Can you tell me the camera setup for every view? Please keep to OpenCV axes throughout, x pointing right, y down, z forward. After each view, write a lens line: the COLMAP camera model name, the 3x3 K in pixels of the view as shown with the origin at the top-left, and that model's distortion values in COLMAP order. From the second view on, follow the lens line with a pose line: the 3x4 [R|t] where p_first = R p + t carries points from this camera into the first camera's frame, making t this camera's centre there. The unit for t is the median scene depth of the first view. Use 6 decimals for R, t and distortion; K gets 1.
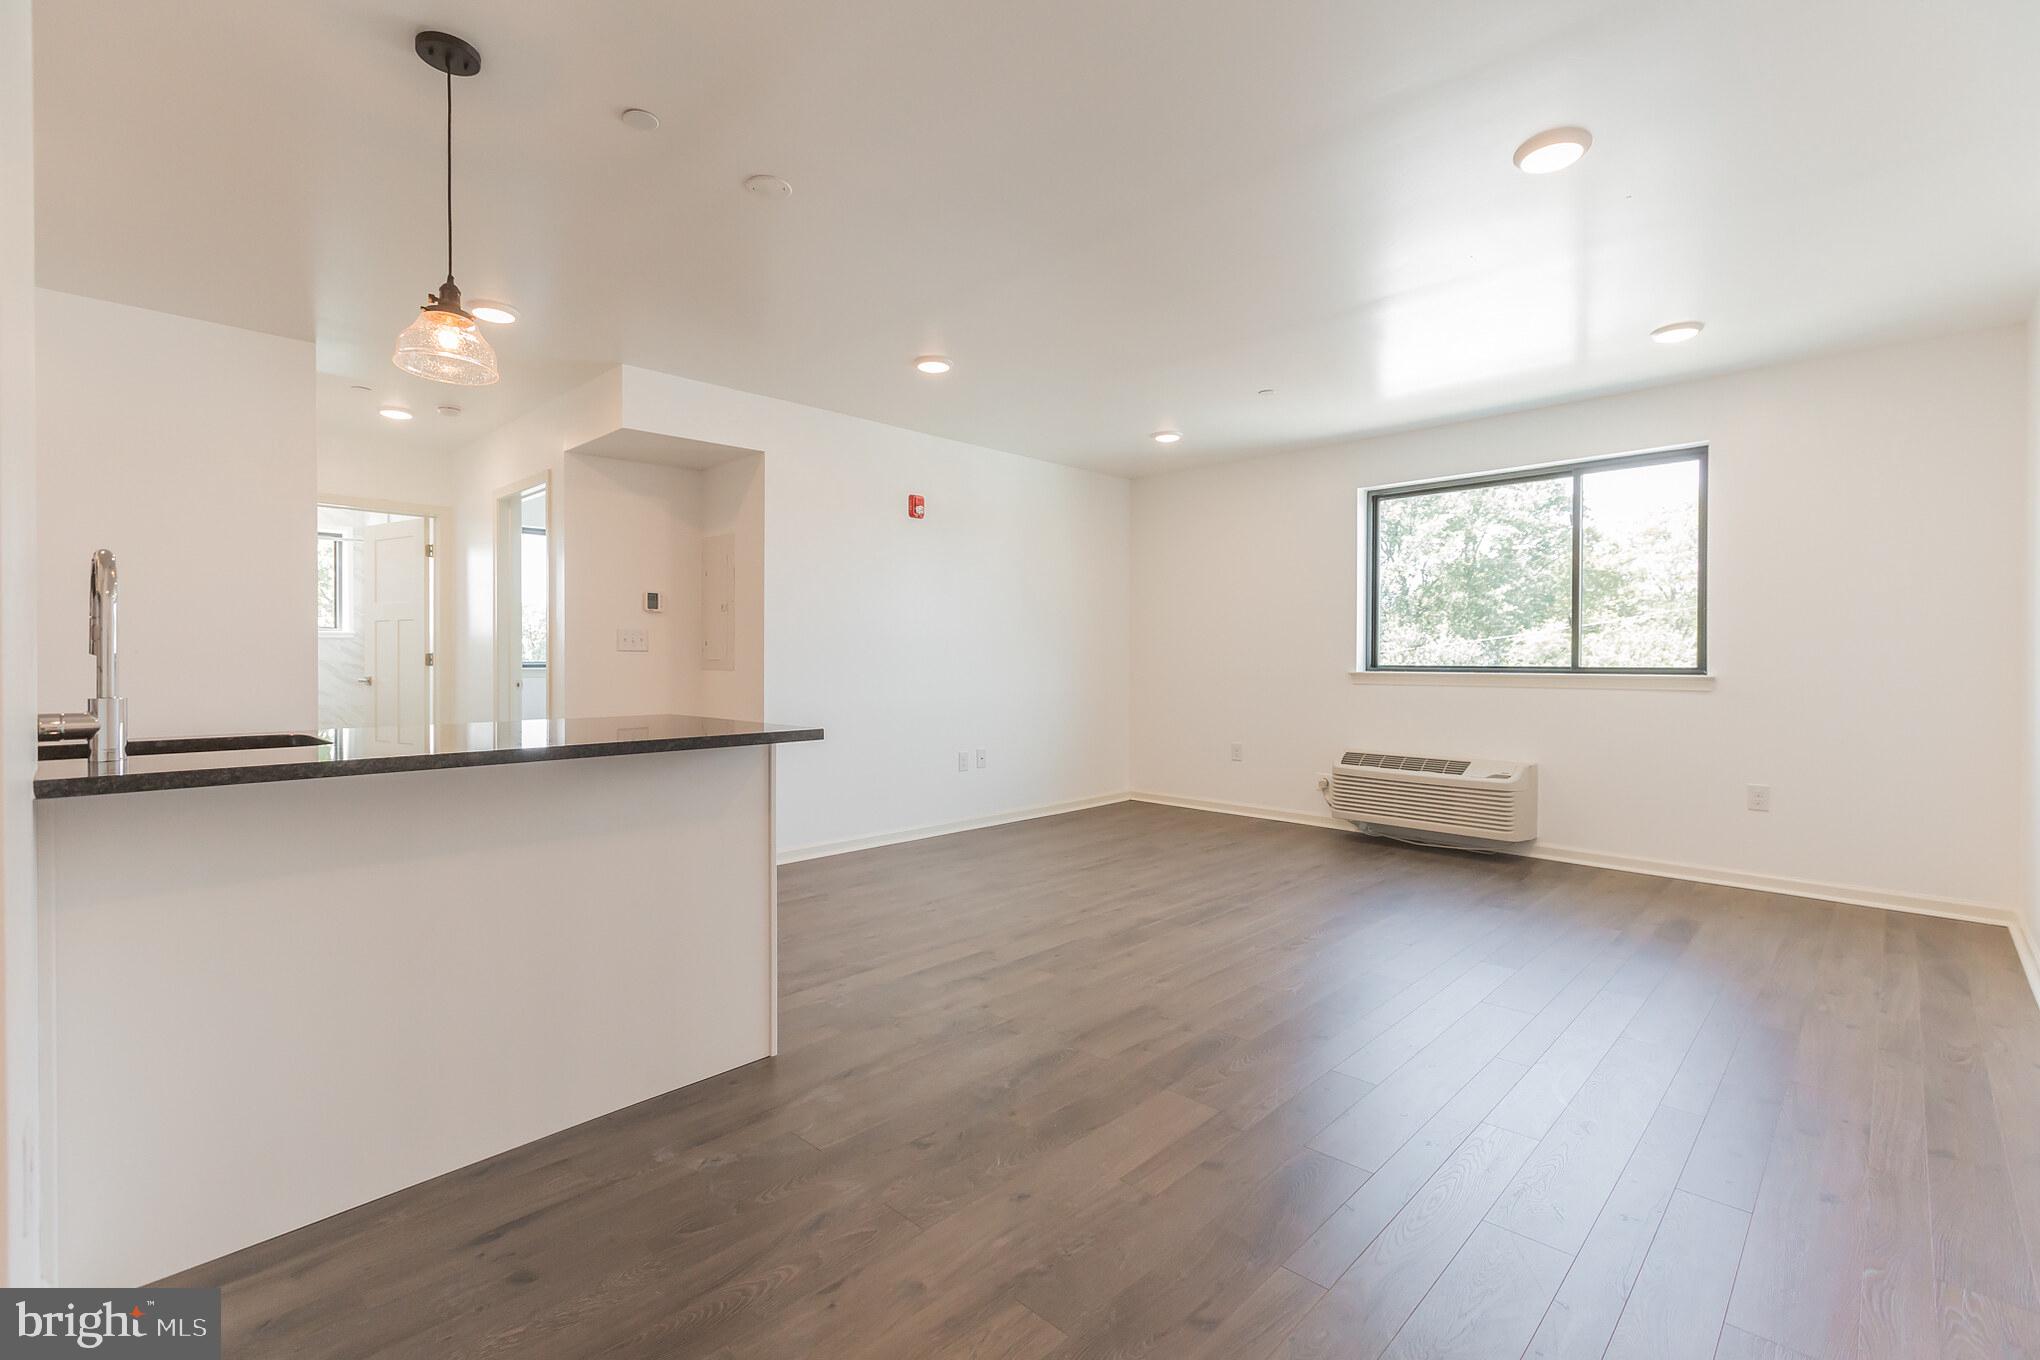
lens RADIAL K [[928.8, 0, 1020.0], [0, 928.8, 680.0], [0, 0, 1]] dist [0.003447, 0.000632]
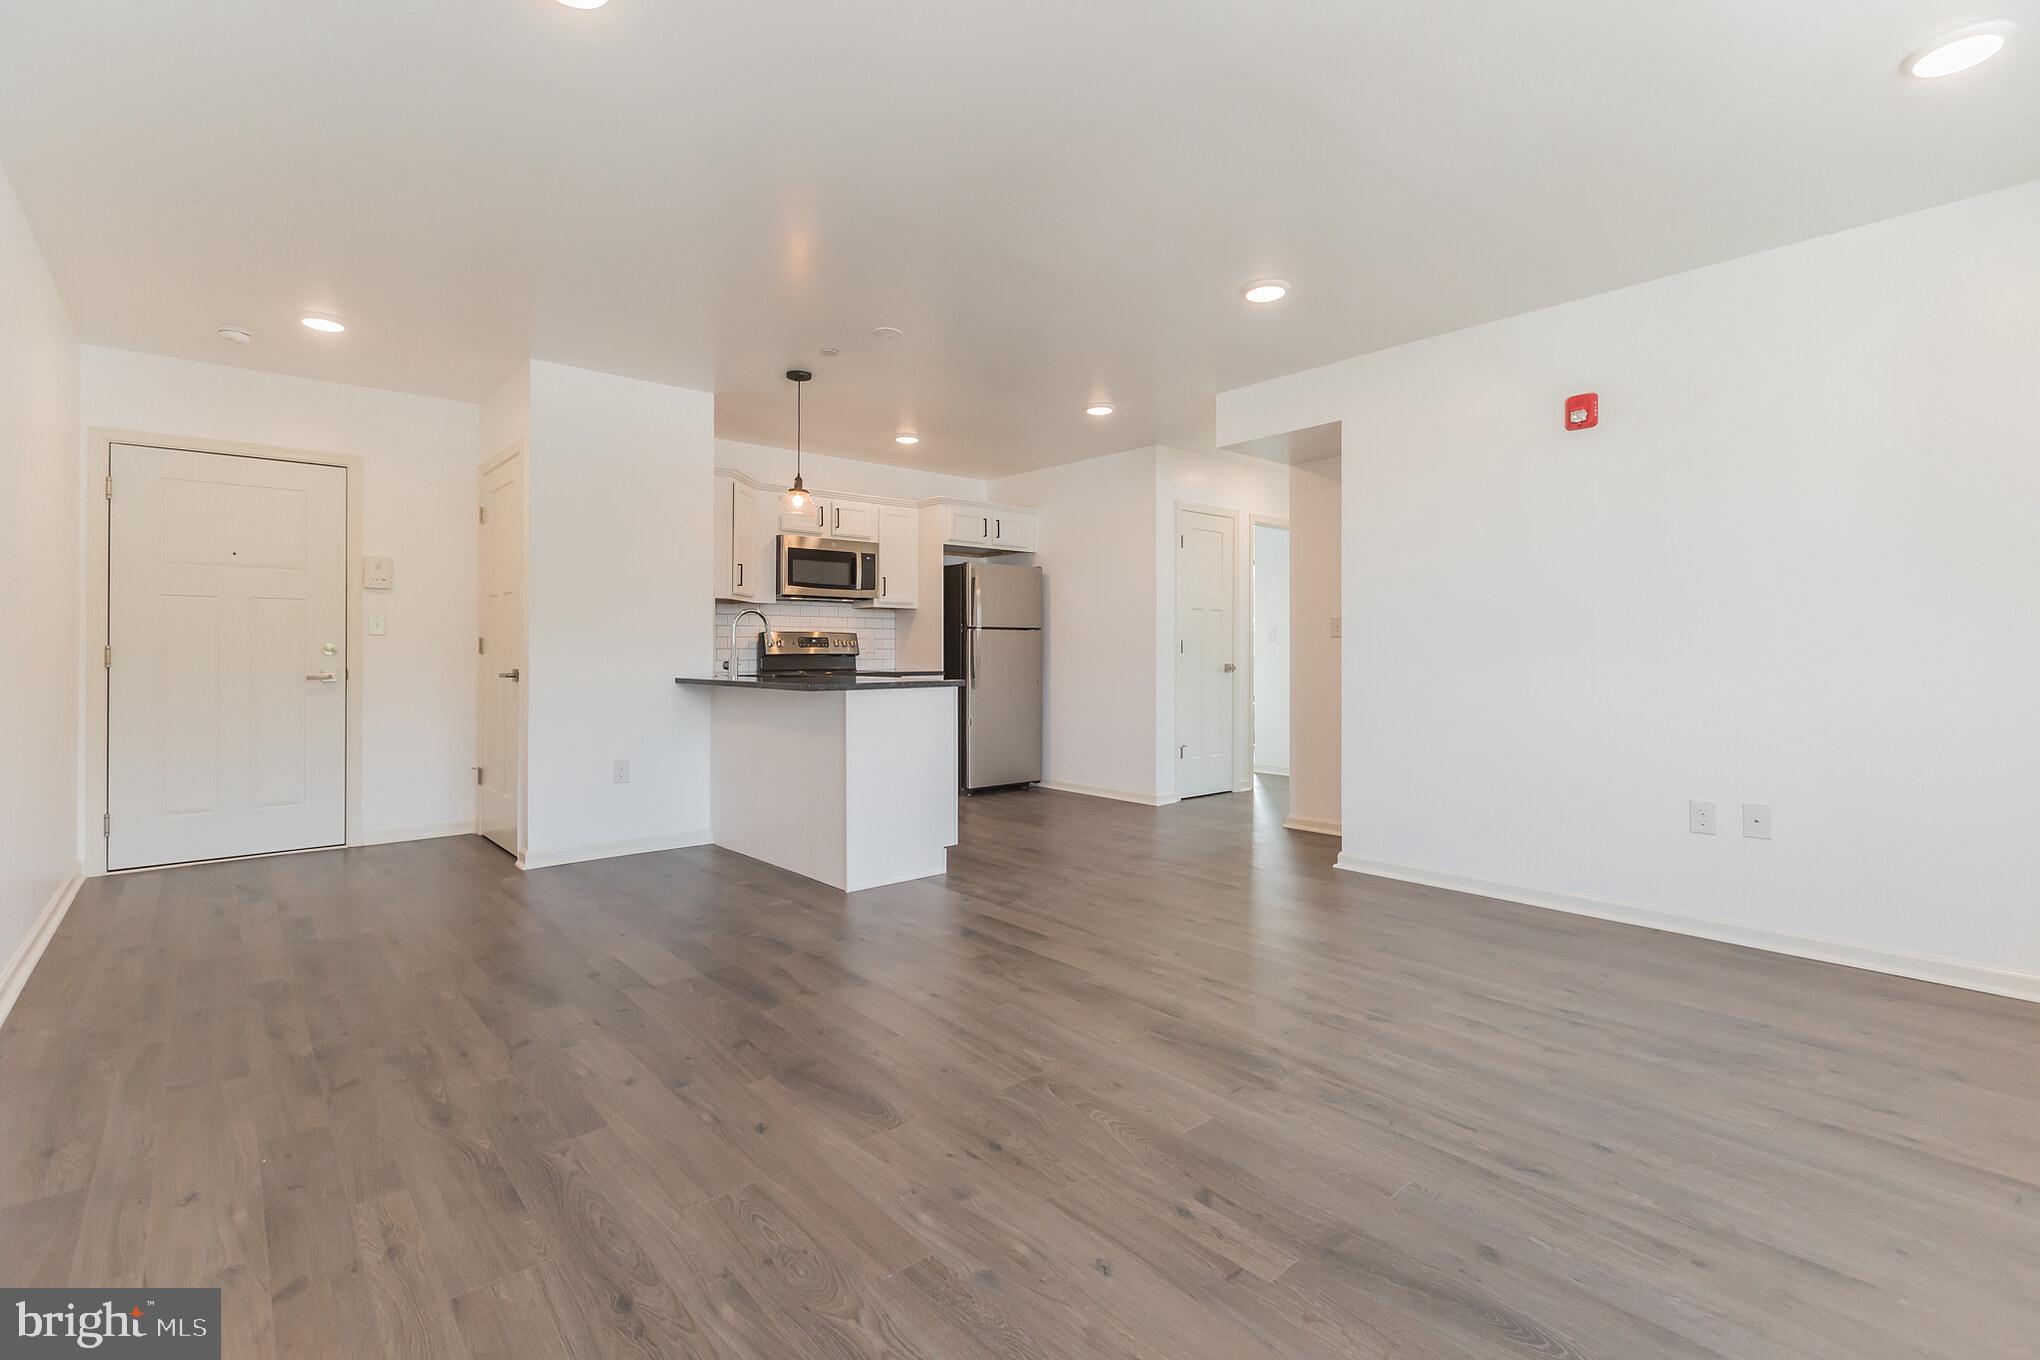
lens RADIAL K [[918.8, 0, 983.2], [0, 918.8, 669.9], [0, 0, 1]] dist [-0.001299, 0.000015]
pose [[-0.116091, 0.013335, -0.993149, 0.662278], [-0.021871, 0.999633, 0.015979, -0.003892], [0.992998, 0.023576, -0.115756, 0.738274]]
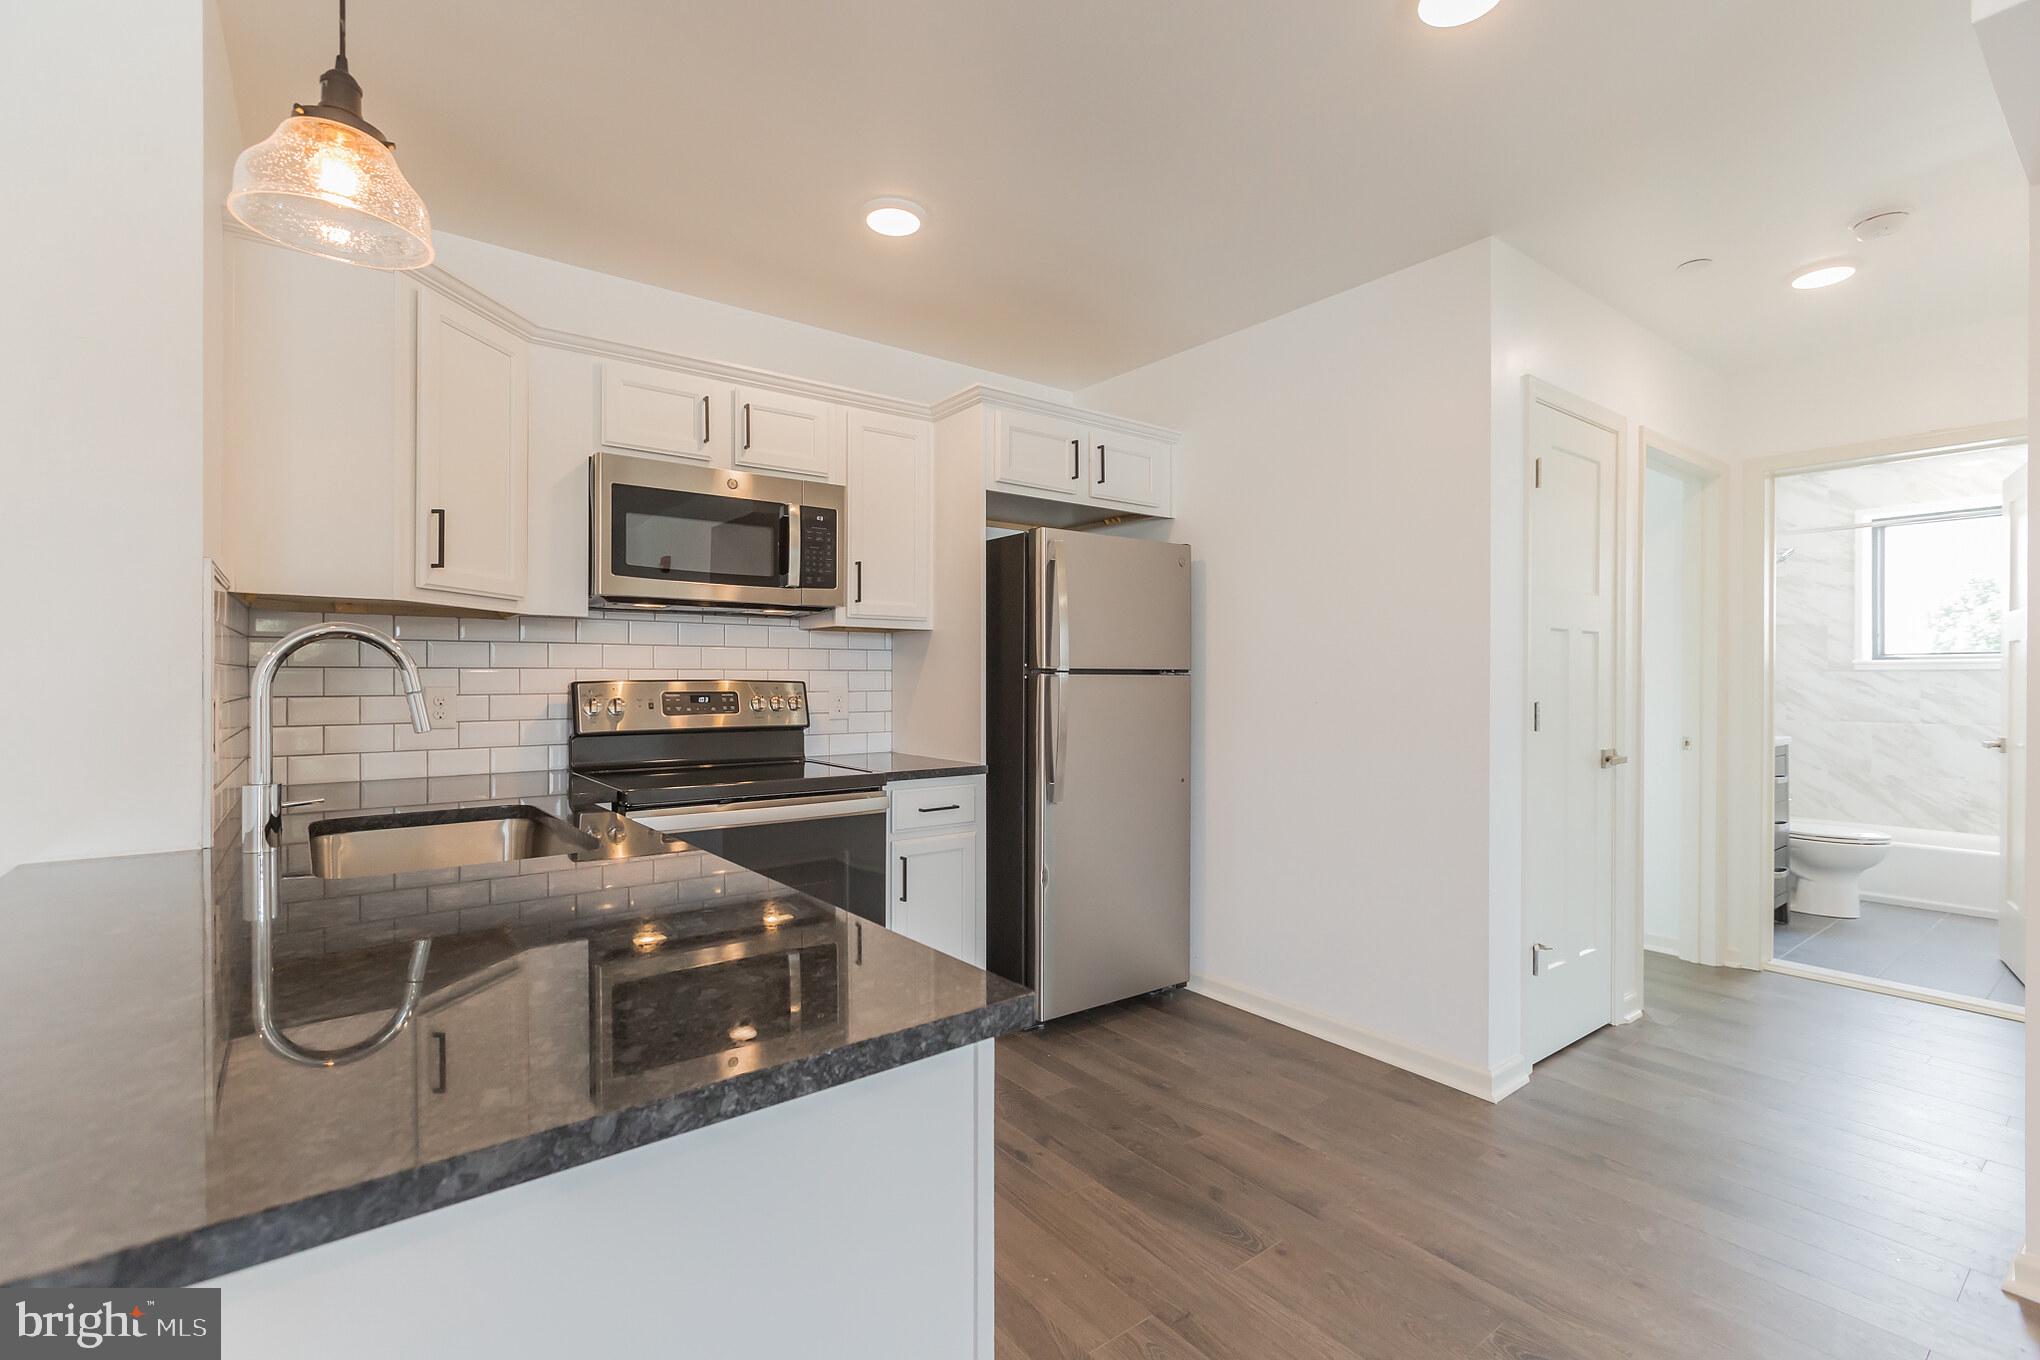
lens RADIAL K [[904.4, 0, 1020.0], [0, 904.4, 680.0], [0, 0, 1]] dist [0.000715, 0.000033]
pose [[-0.153728, -0.005101, -0.988100, -0.062260], [-0.021883, 0.999759, -0.001756, -0.035537], [0.987871, 0.021352, -0.153803, 0.641060]]
